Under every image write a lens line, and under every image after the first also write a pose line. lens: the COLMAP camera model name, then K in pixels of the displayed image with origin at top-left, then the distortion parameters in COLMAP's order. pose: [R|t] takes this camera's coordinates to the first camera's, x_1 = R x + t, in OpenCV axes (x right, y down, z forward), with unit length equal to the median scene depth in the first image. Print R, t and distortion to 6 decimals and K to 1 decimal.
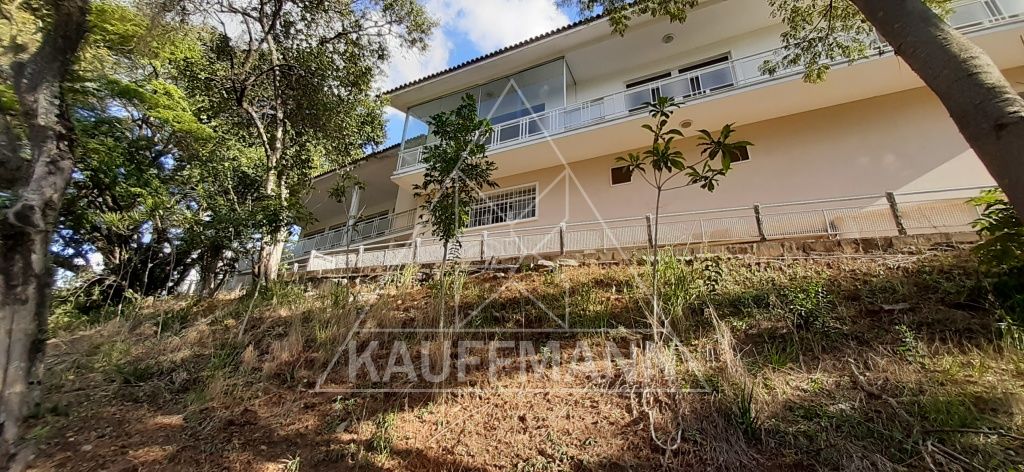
lens RADIAL K [[407.0, 0, 507.6], [0, 407.0, 231.1], [0, 0, 1]] dist [0.011654, -0.014322]
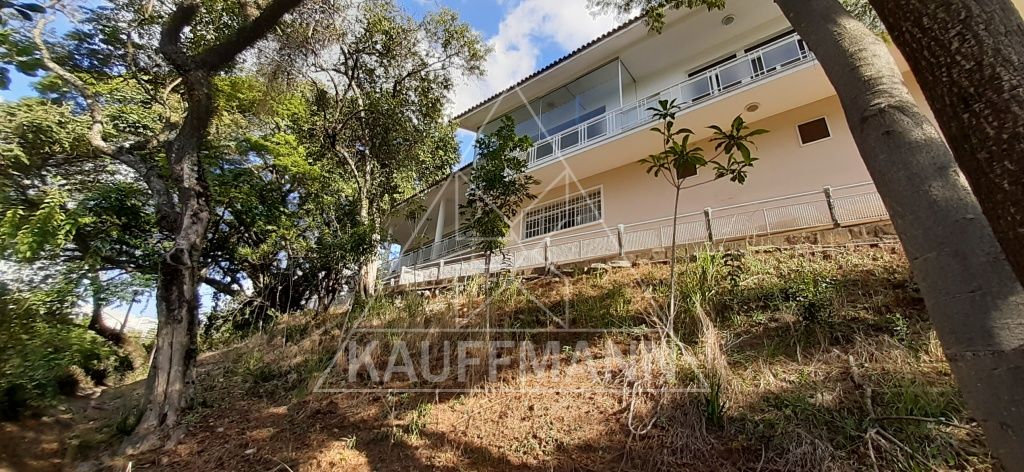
lens RADIAL K [[414.2, 0, 519.1], [0, 414.2, 225.4], [0, 0, 1]] dist [0.014096, -0.015764]
pose [[0.971626, -0.084024, -0.221094, 0.139304], [0.078838, 0.996367, -0.032195, -0.005237], [0.222996, 0.013851, 0.974721, -0.062568]]
